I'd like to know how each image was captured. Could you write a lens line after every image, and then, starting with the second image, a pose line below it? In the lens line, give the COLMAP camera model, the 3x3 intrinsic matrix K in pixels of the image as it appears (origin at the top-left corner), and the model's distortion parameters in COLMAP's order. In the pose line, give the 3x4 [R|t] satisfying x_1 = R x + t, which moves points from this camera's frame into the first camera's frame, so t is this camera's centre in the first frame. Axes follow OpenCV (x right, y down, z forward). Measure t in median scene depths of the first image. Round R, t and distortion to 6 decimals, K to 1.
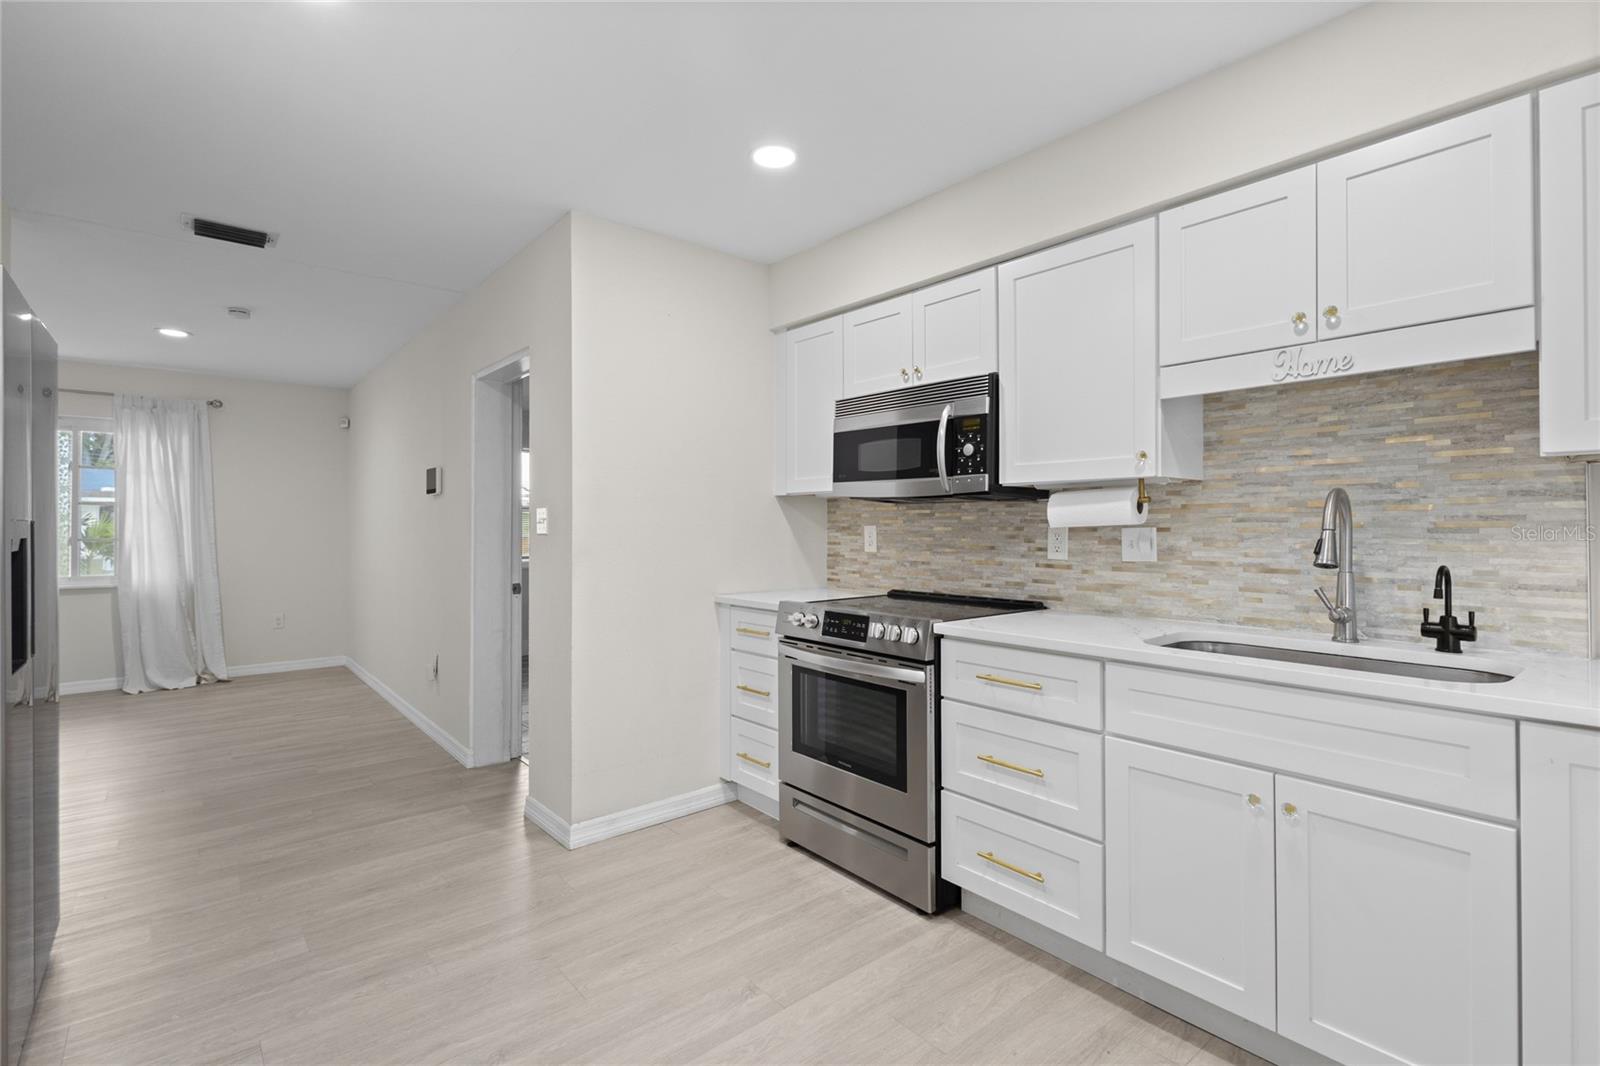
lens RADIAL K [[728.9, 0, 797.7], [0, 728.9, 522.3], [0, 0, 1]] dist [0.001259, 0.000246]
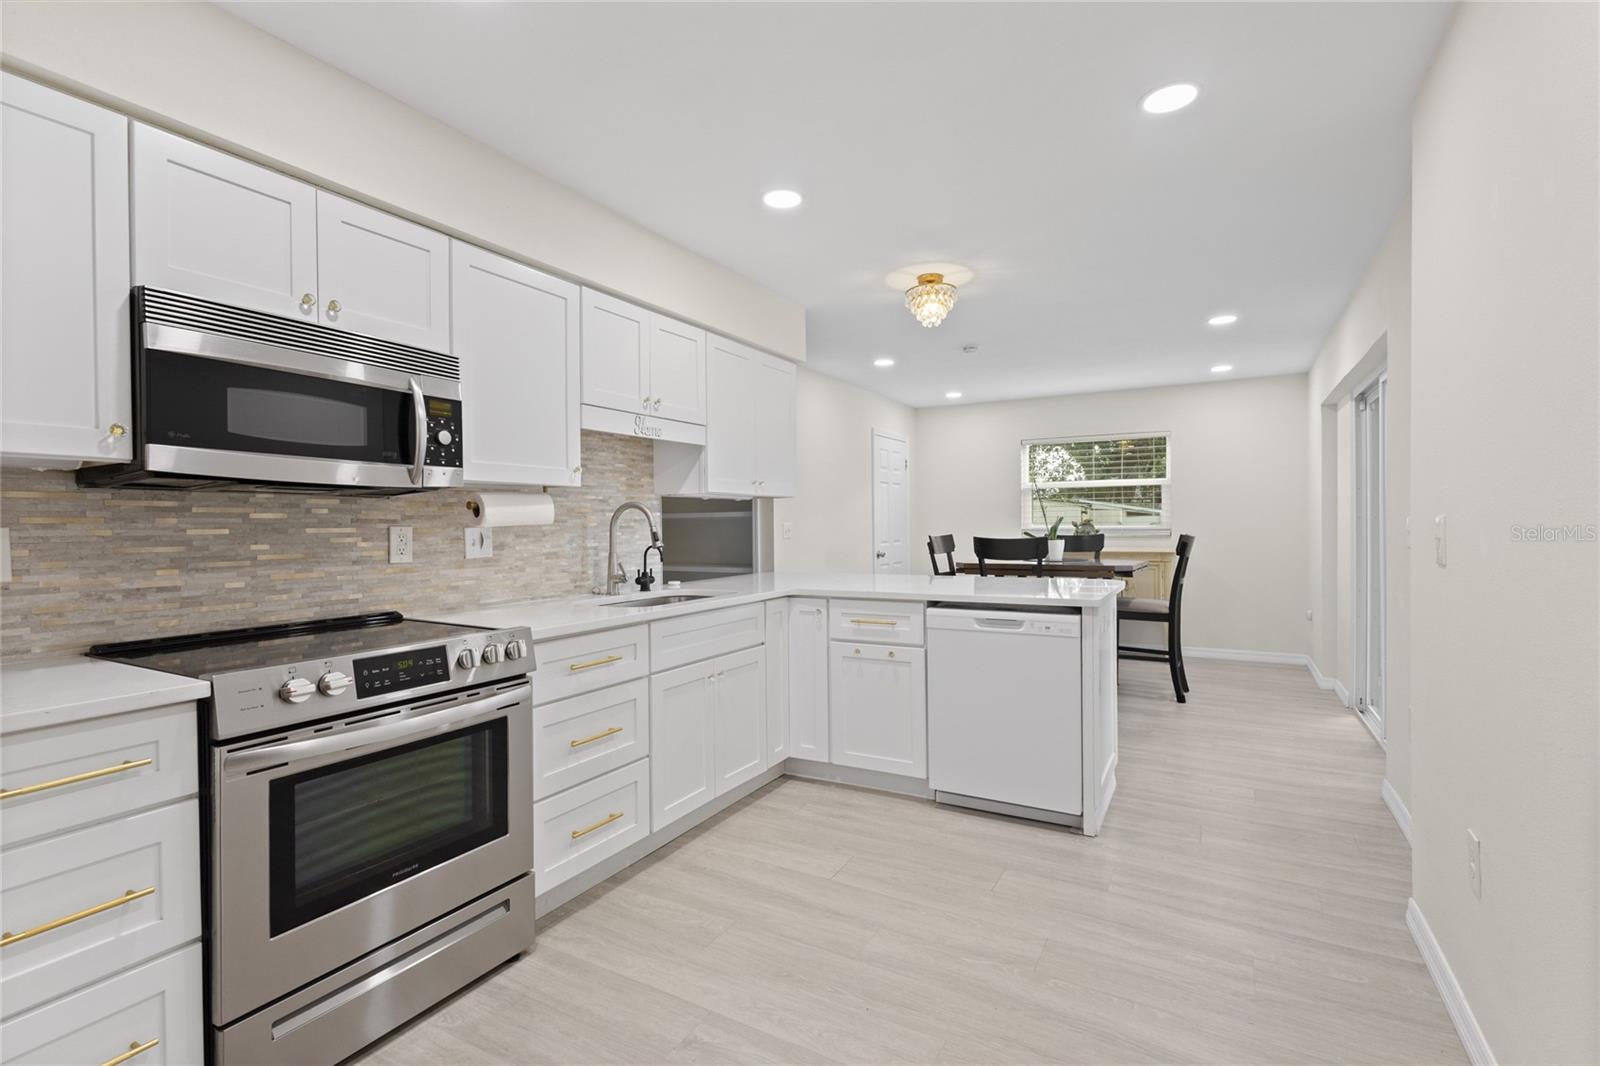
lens RADIAL K [[725.5, 0, 800.0], [0, 725.5, 533.0], [0, 0, 1]] dist [0.001462, 0.000158]
pose [[-0.343487, -0.007535, 0.939127, -0.726976], [0.005304, 0.999936, 0.009963, 0.007645], [-0.939142, 0.008404, -0.343425, 0.908272]]
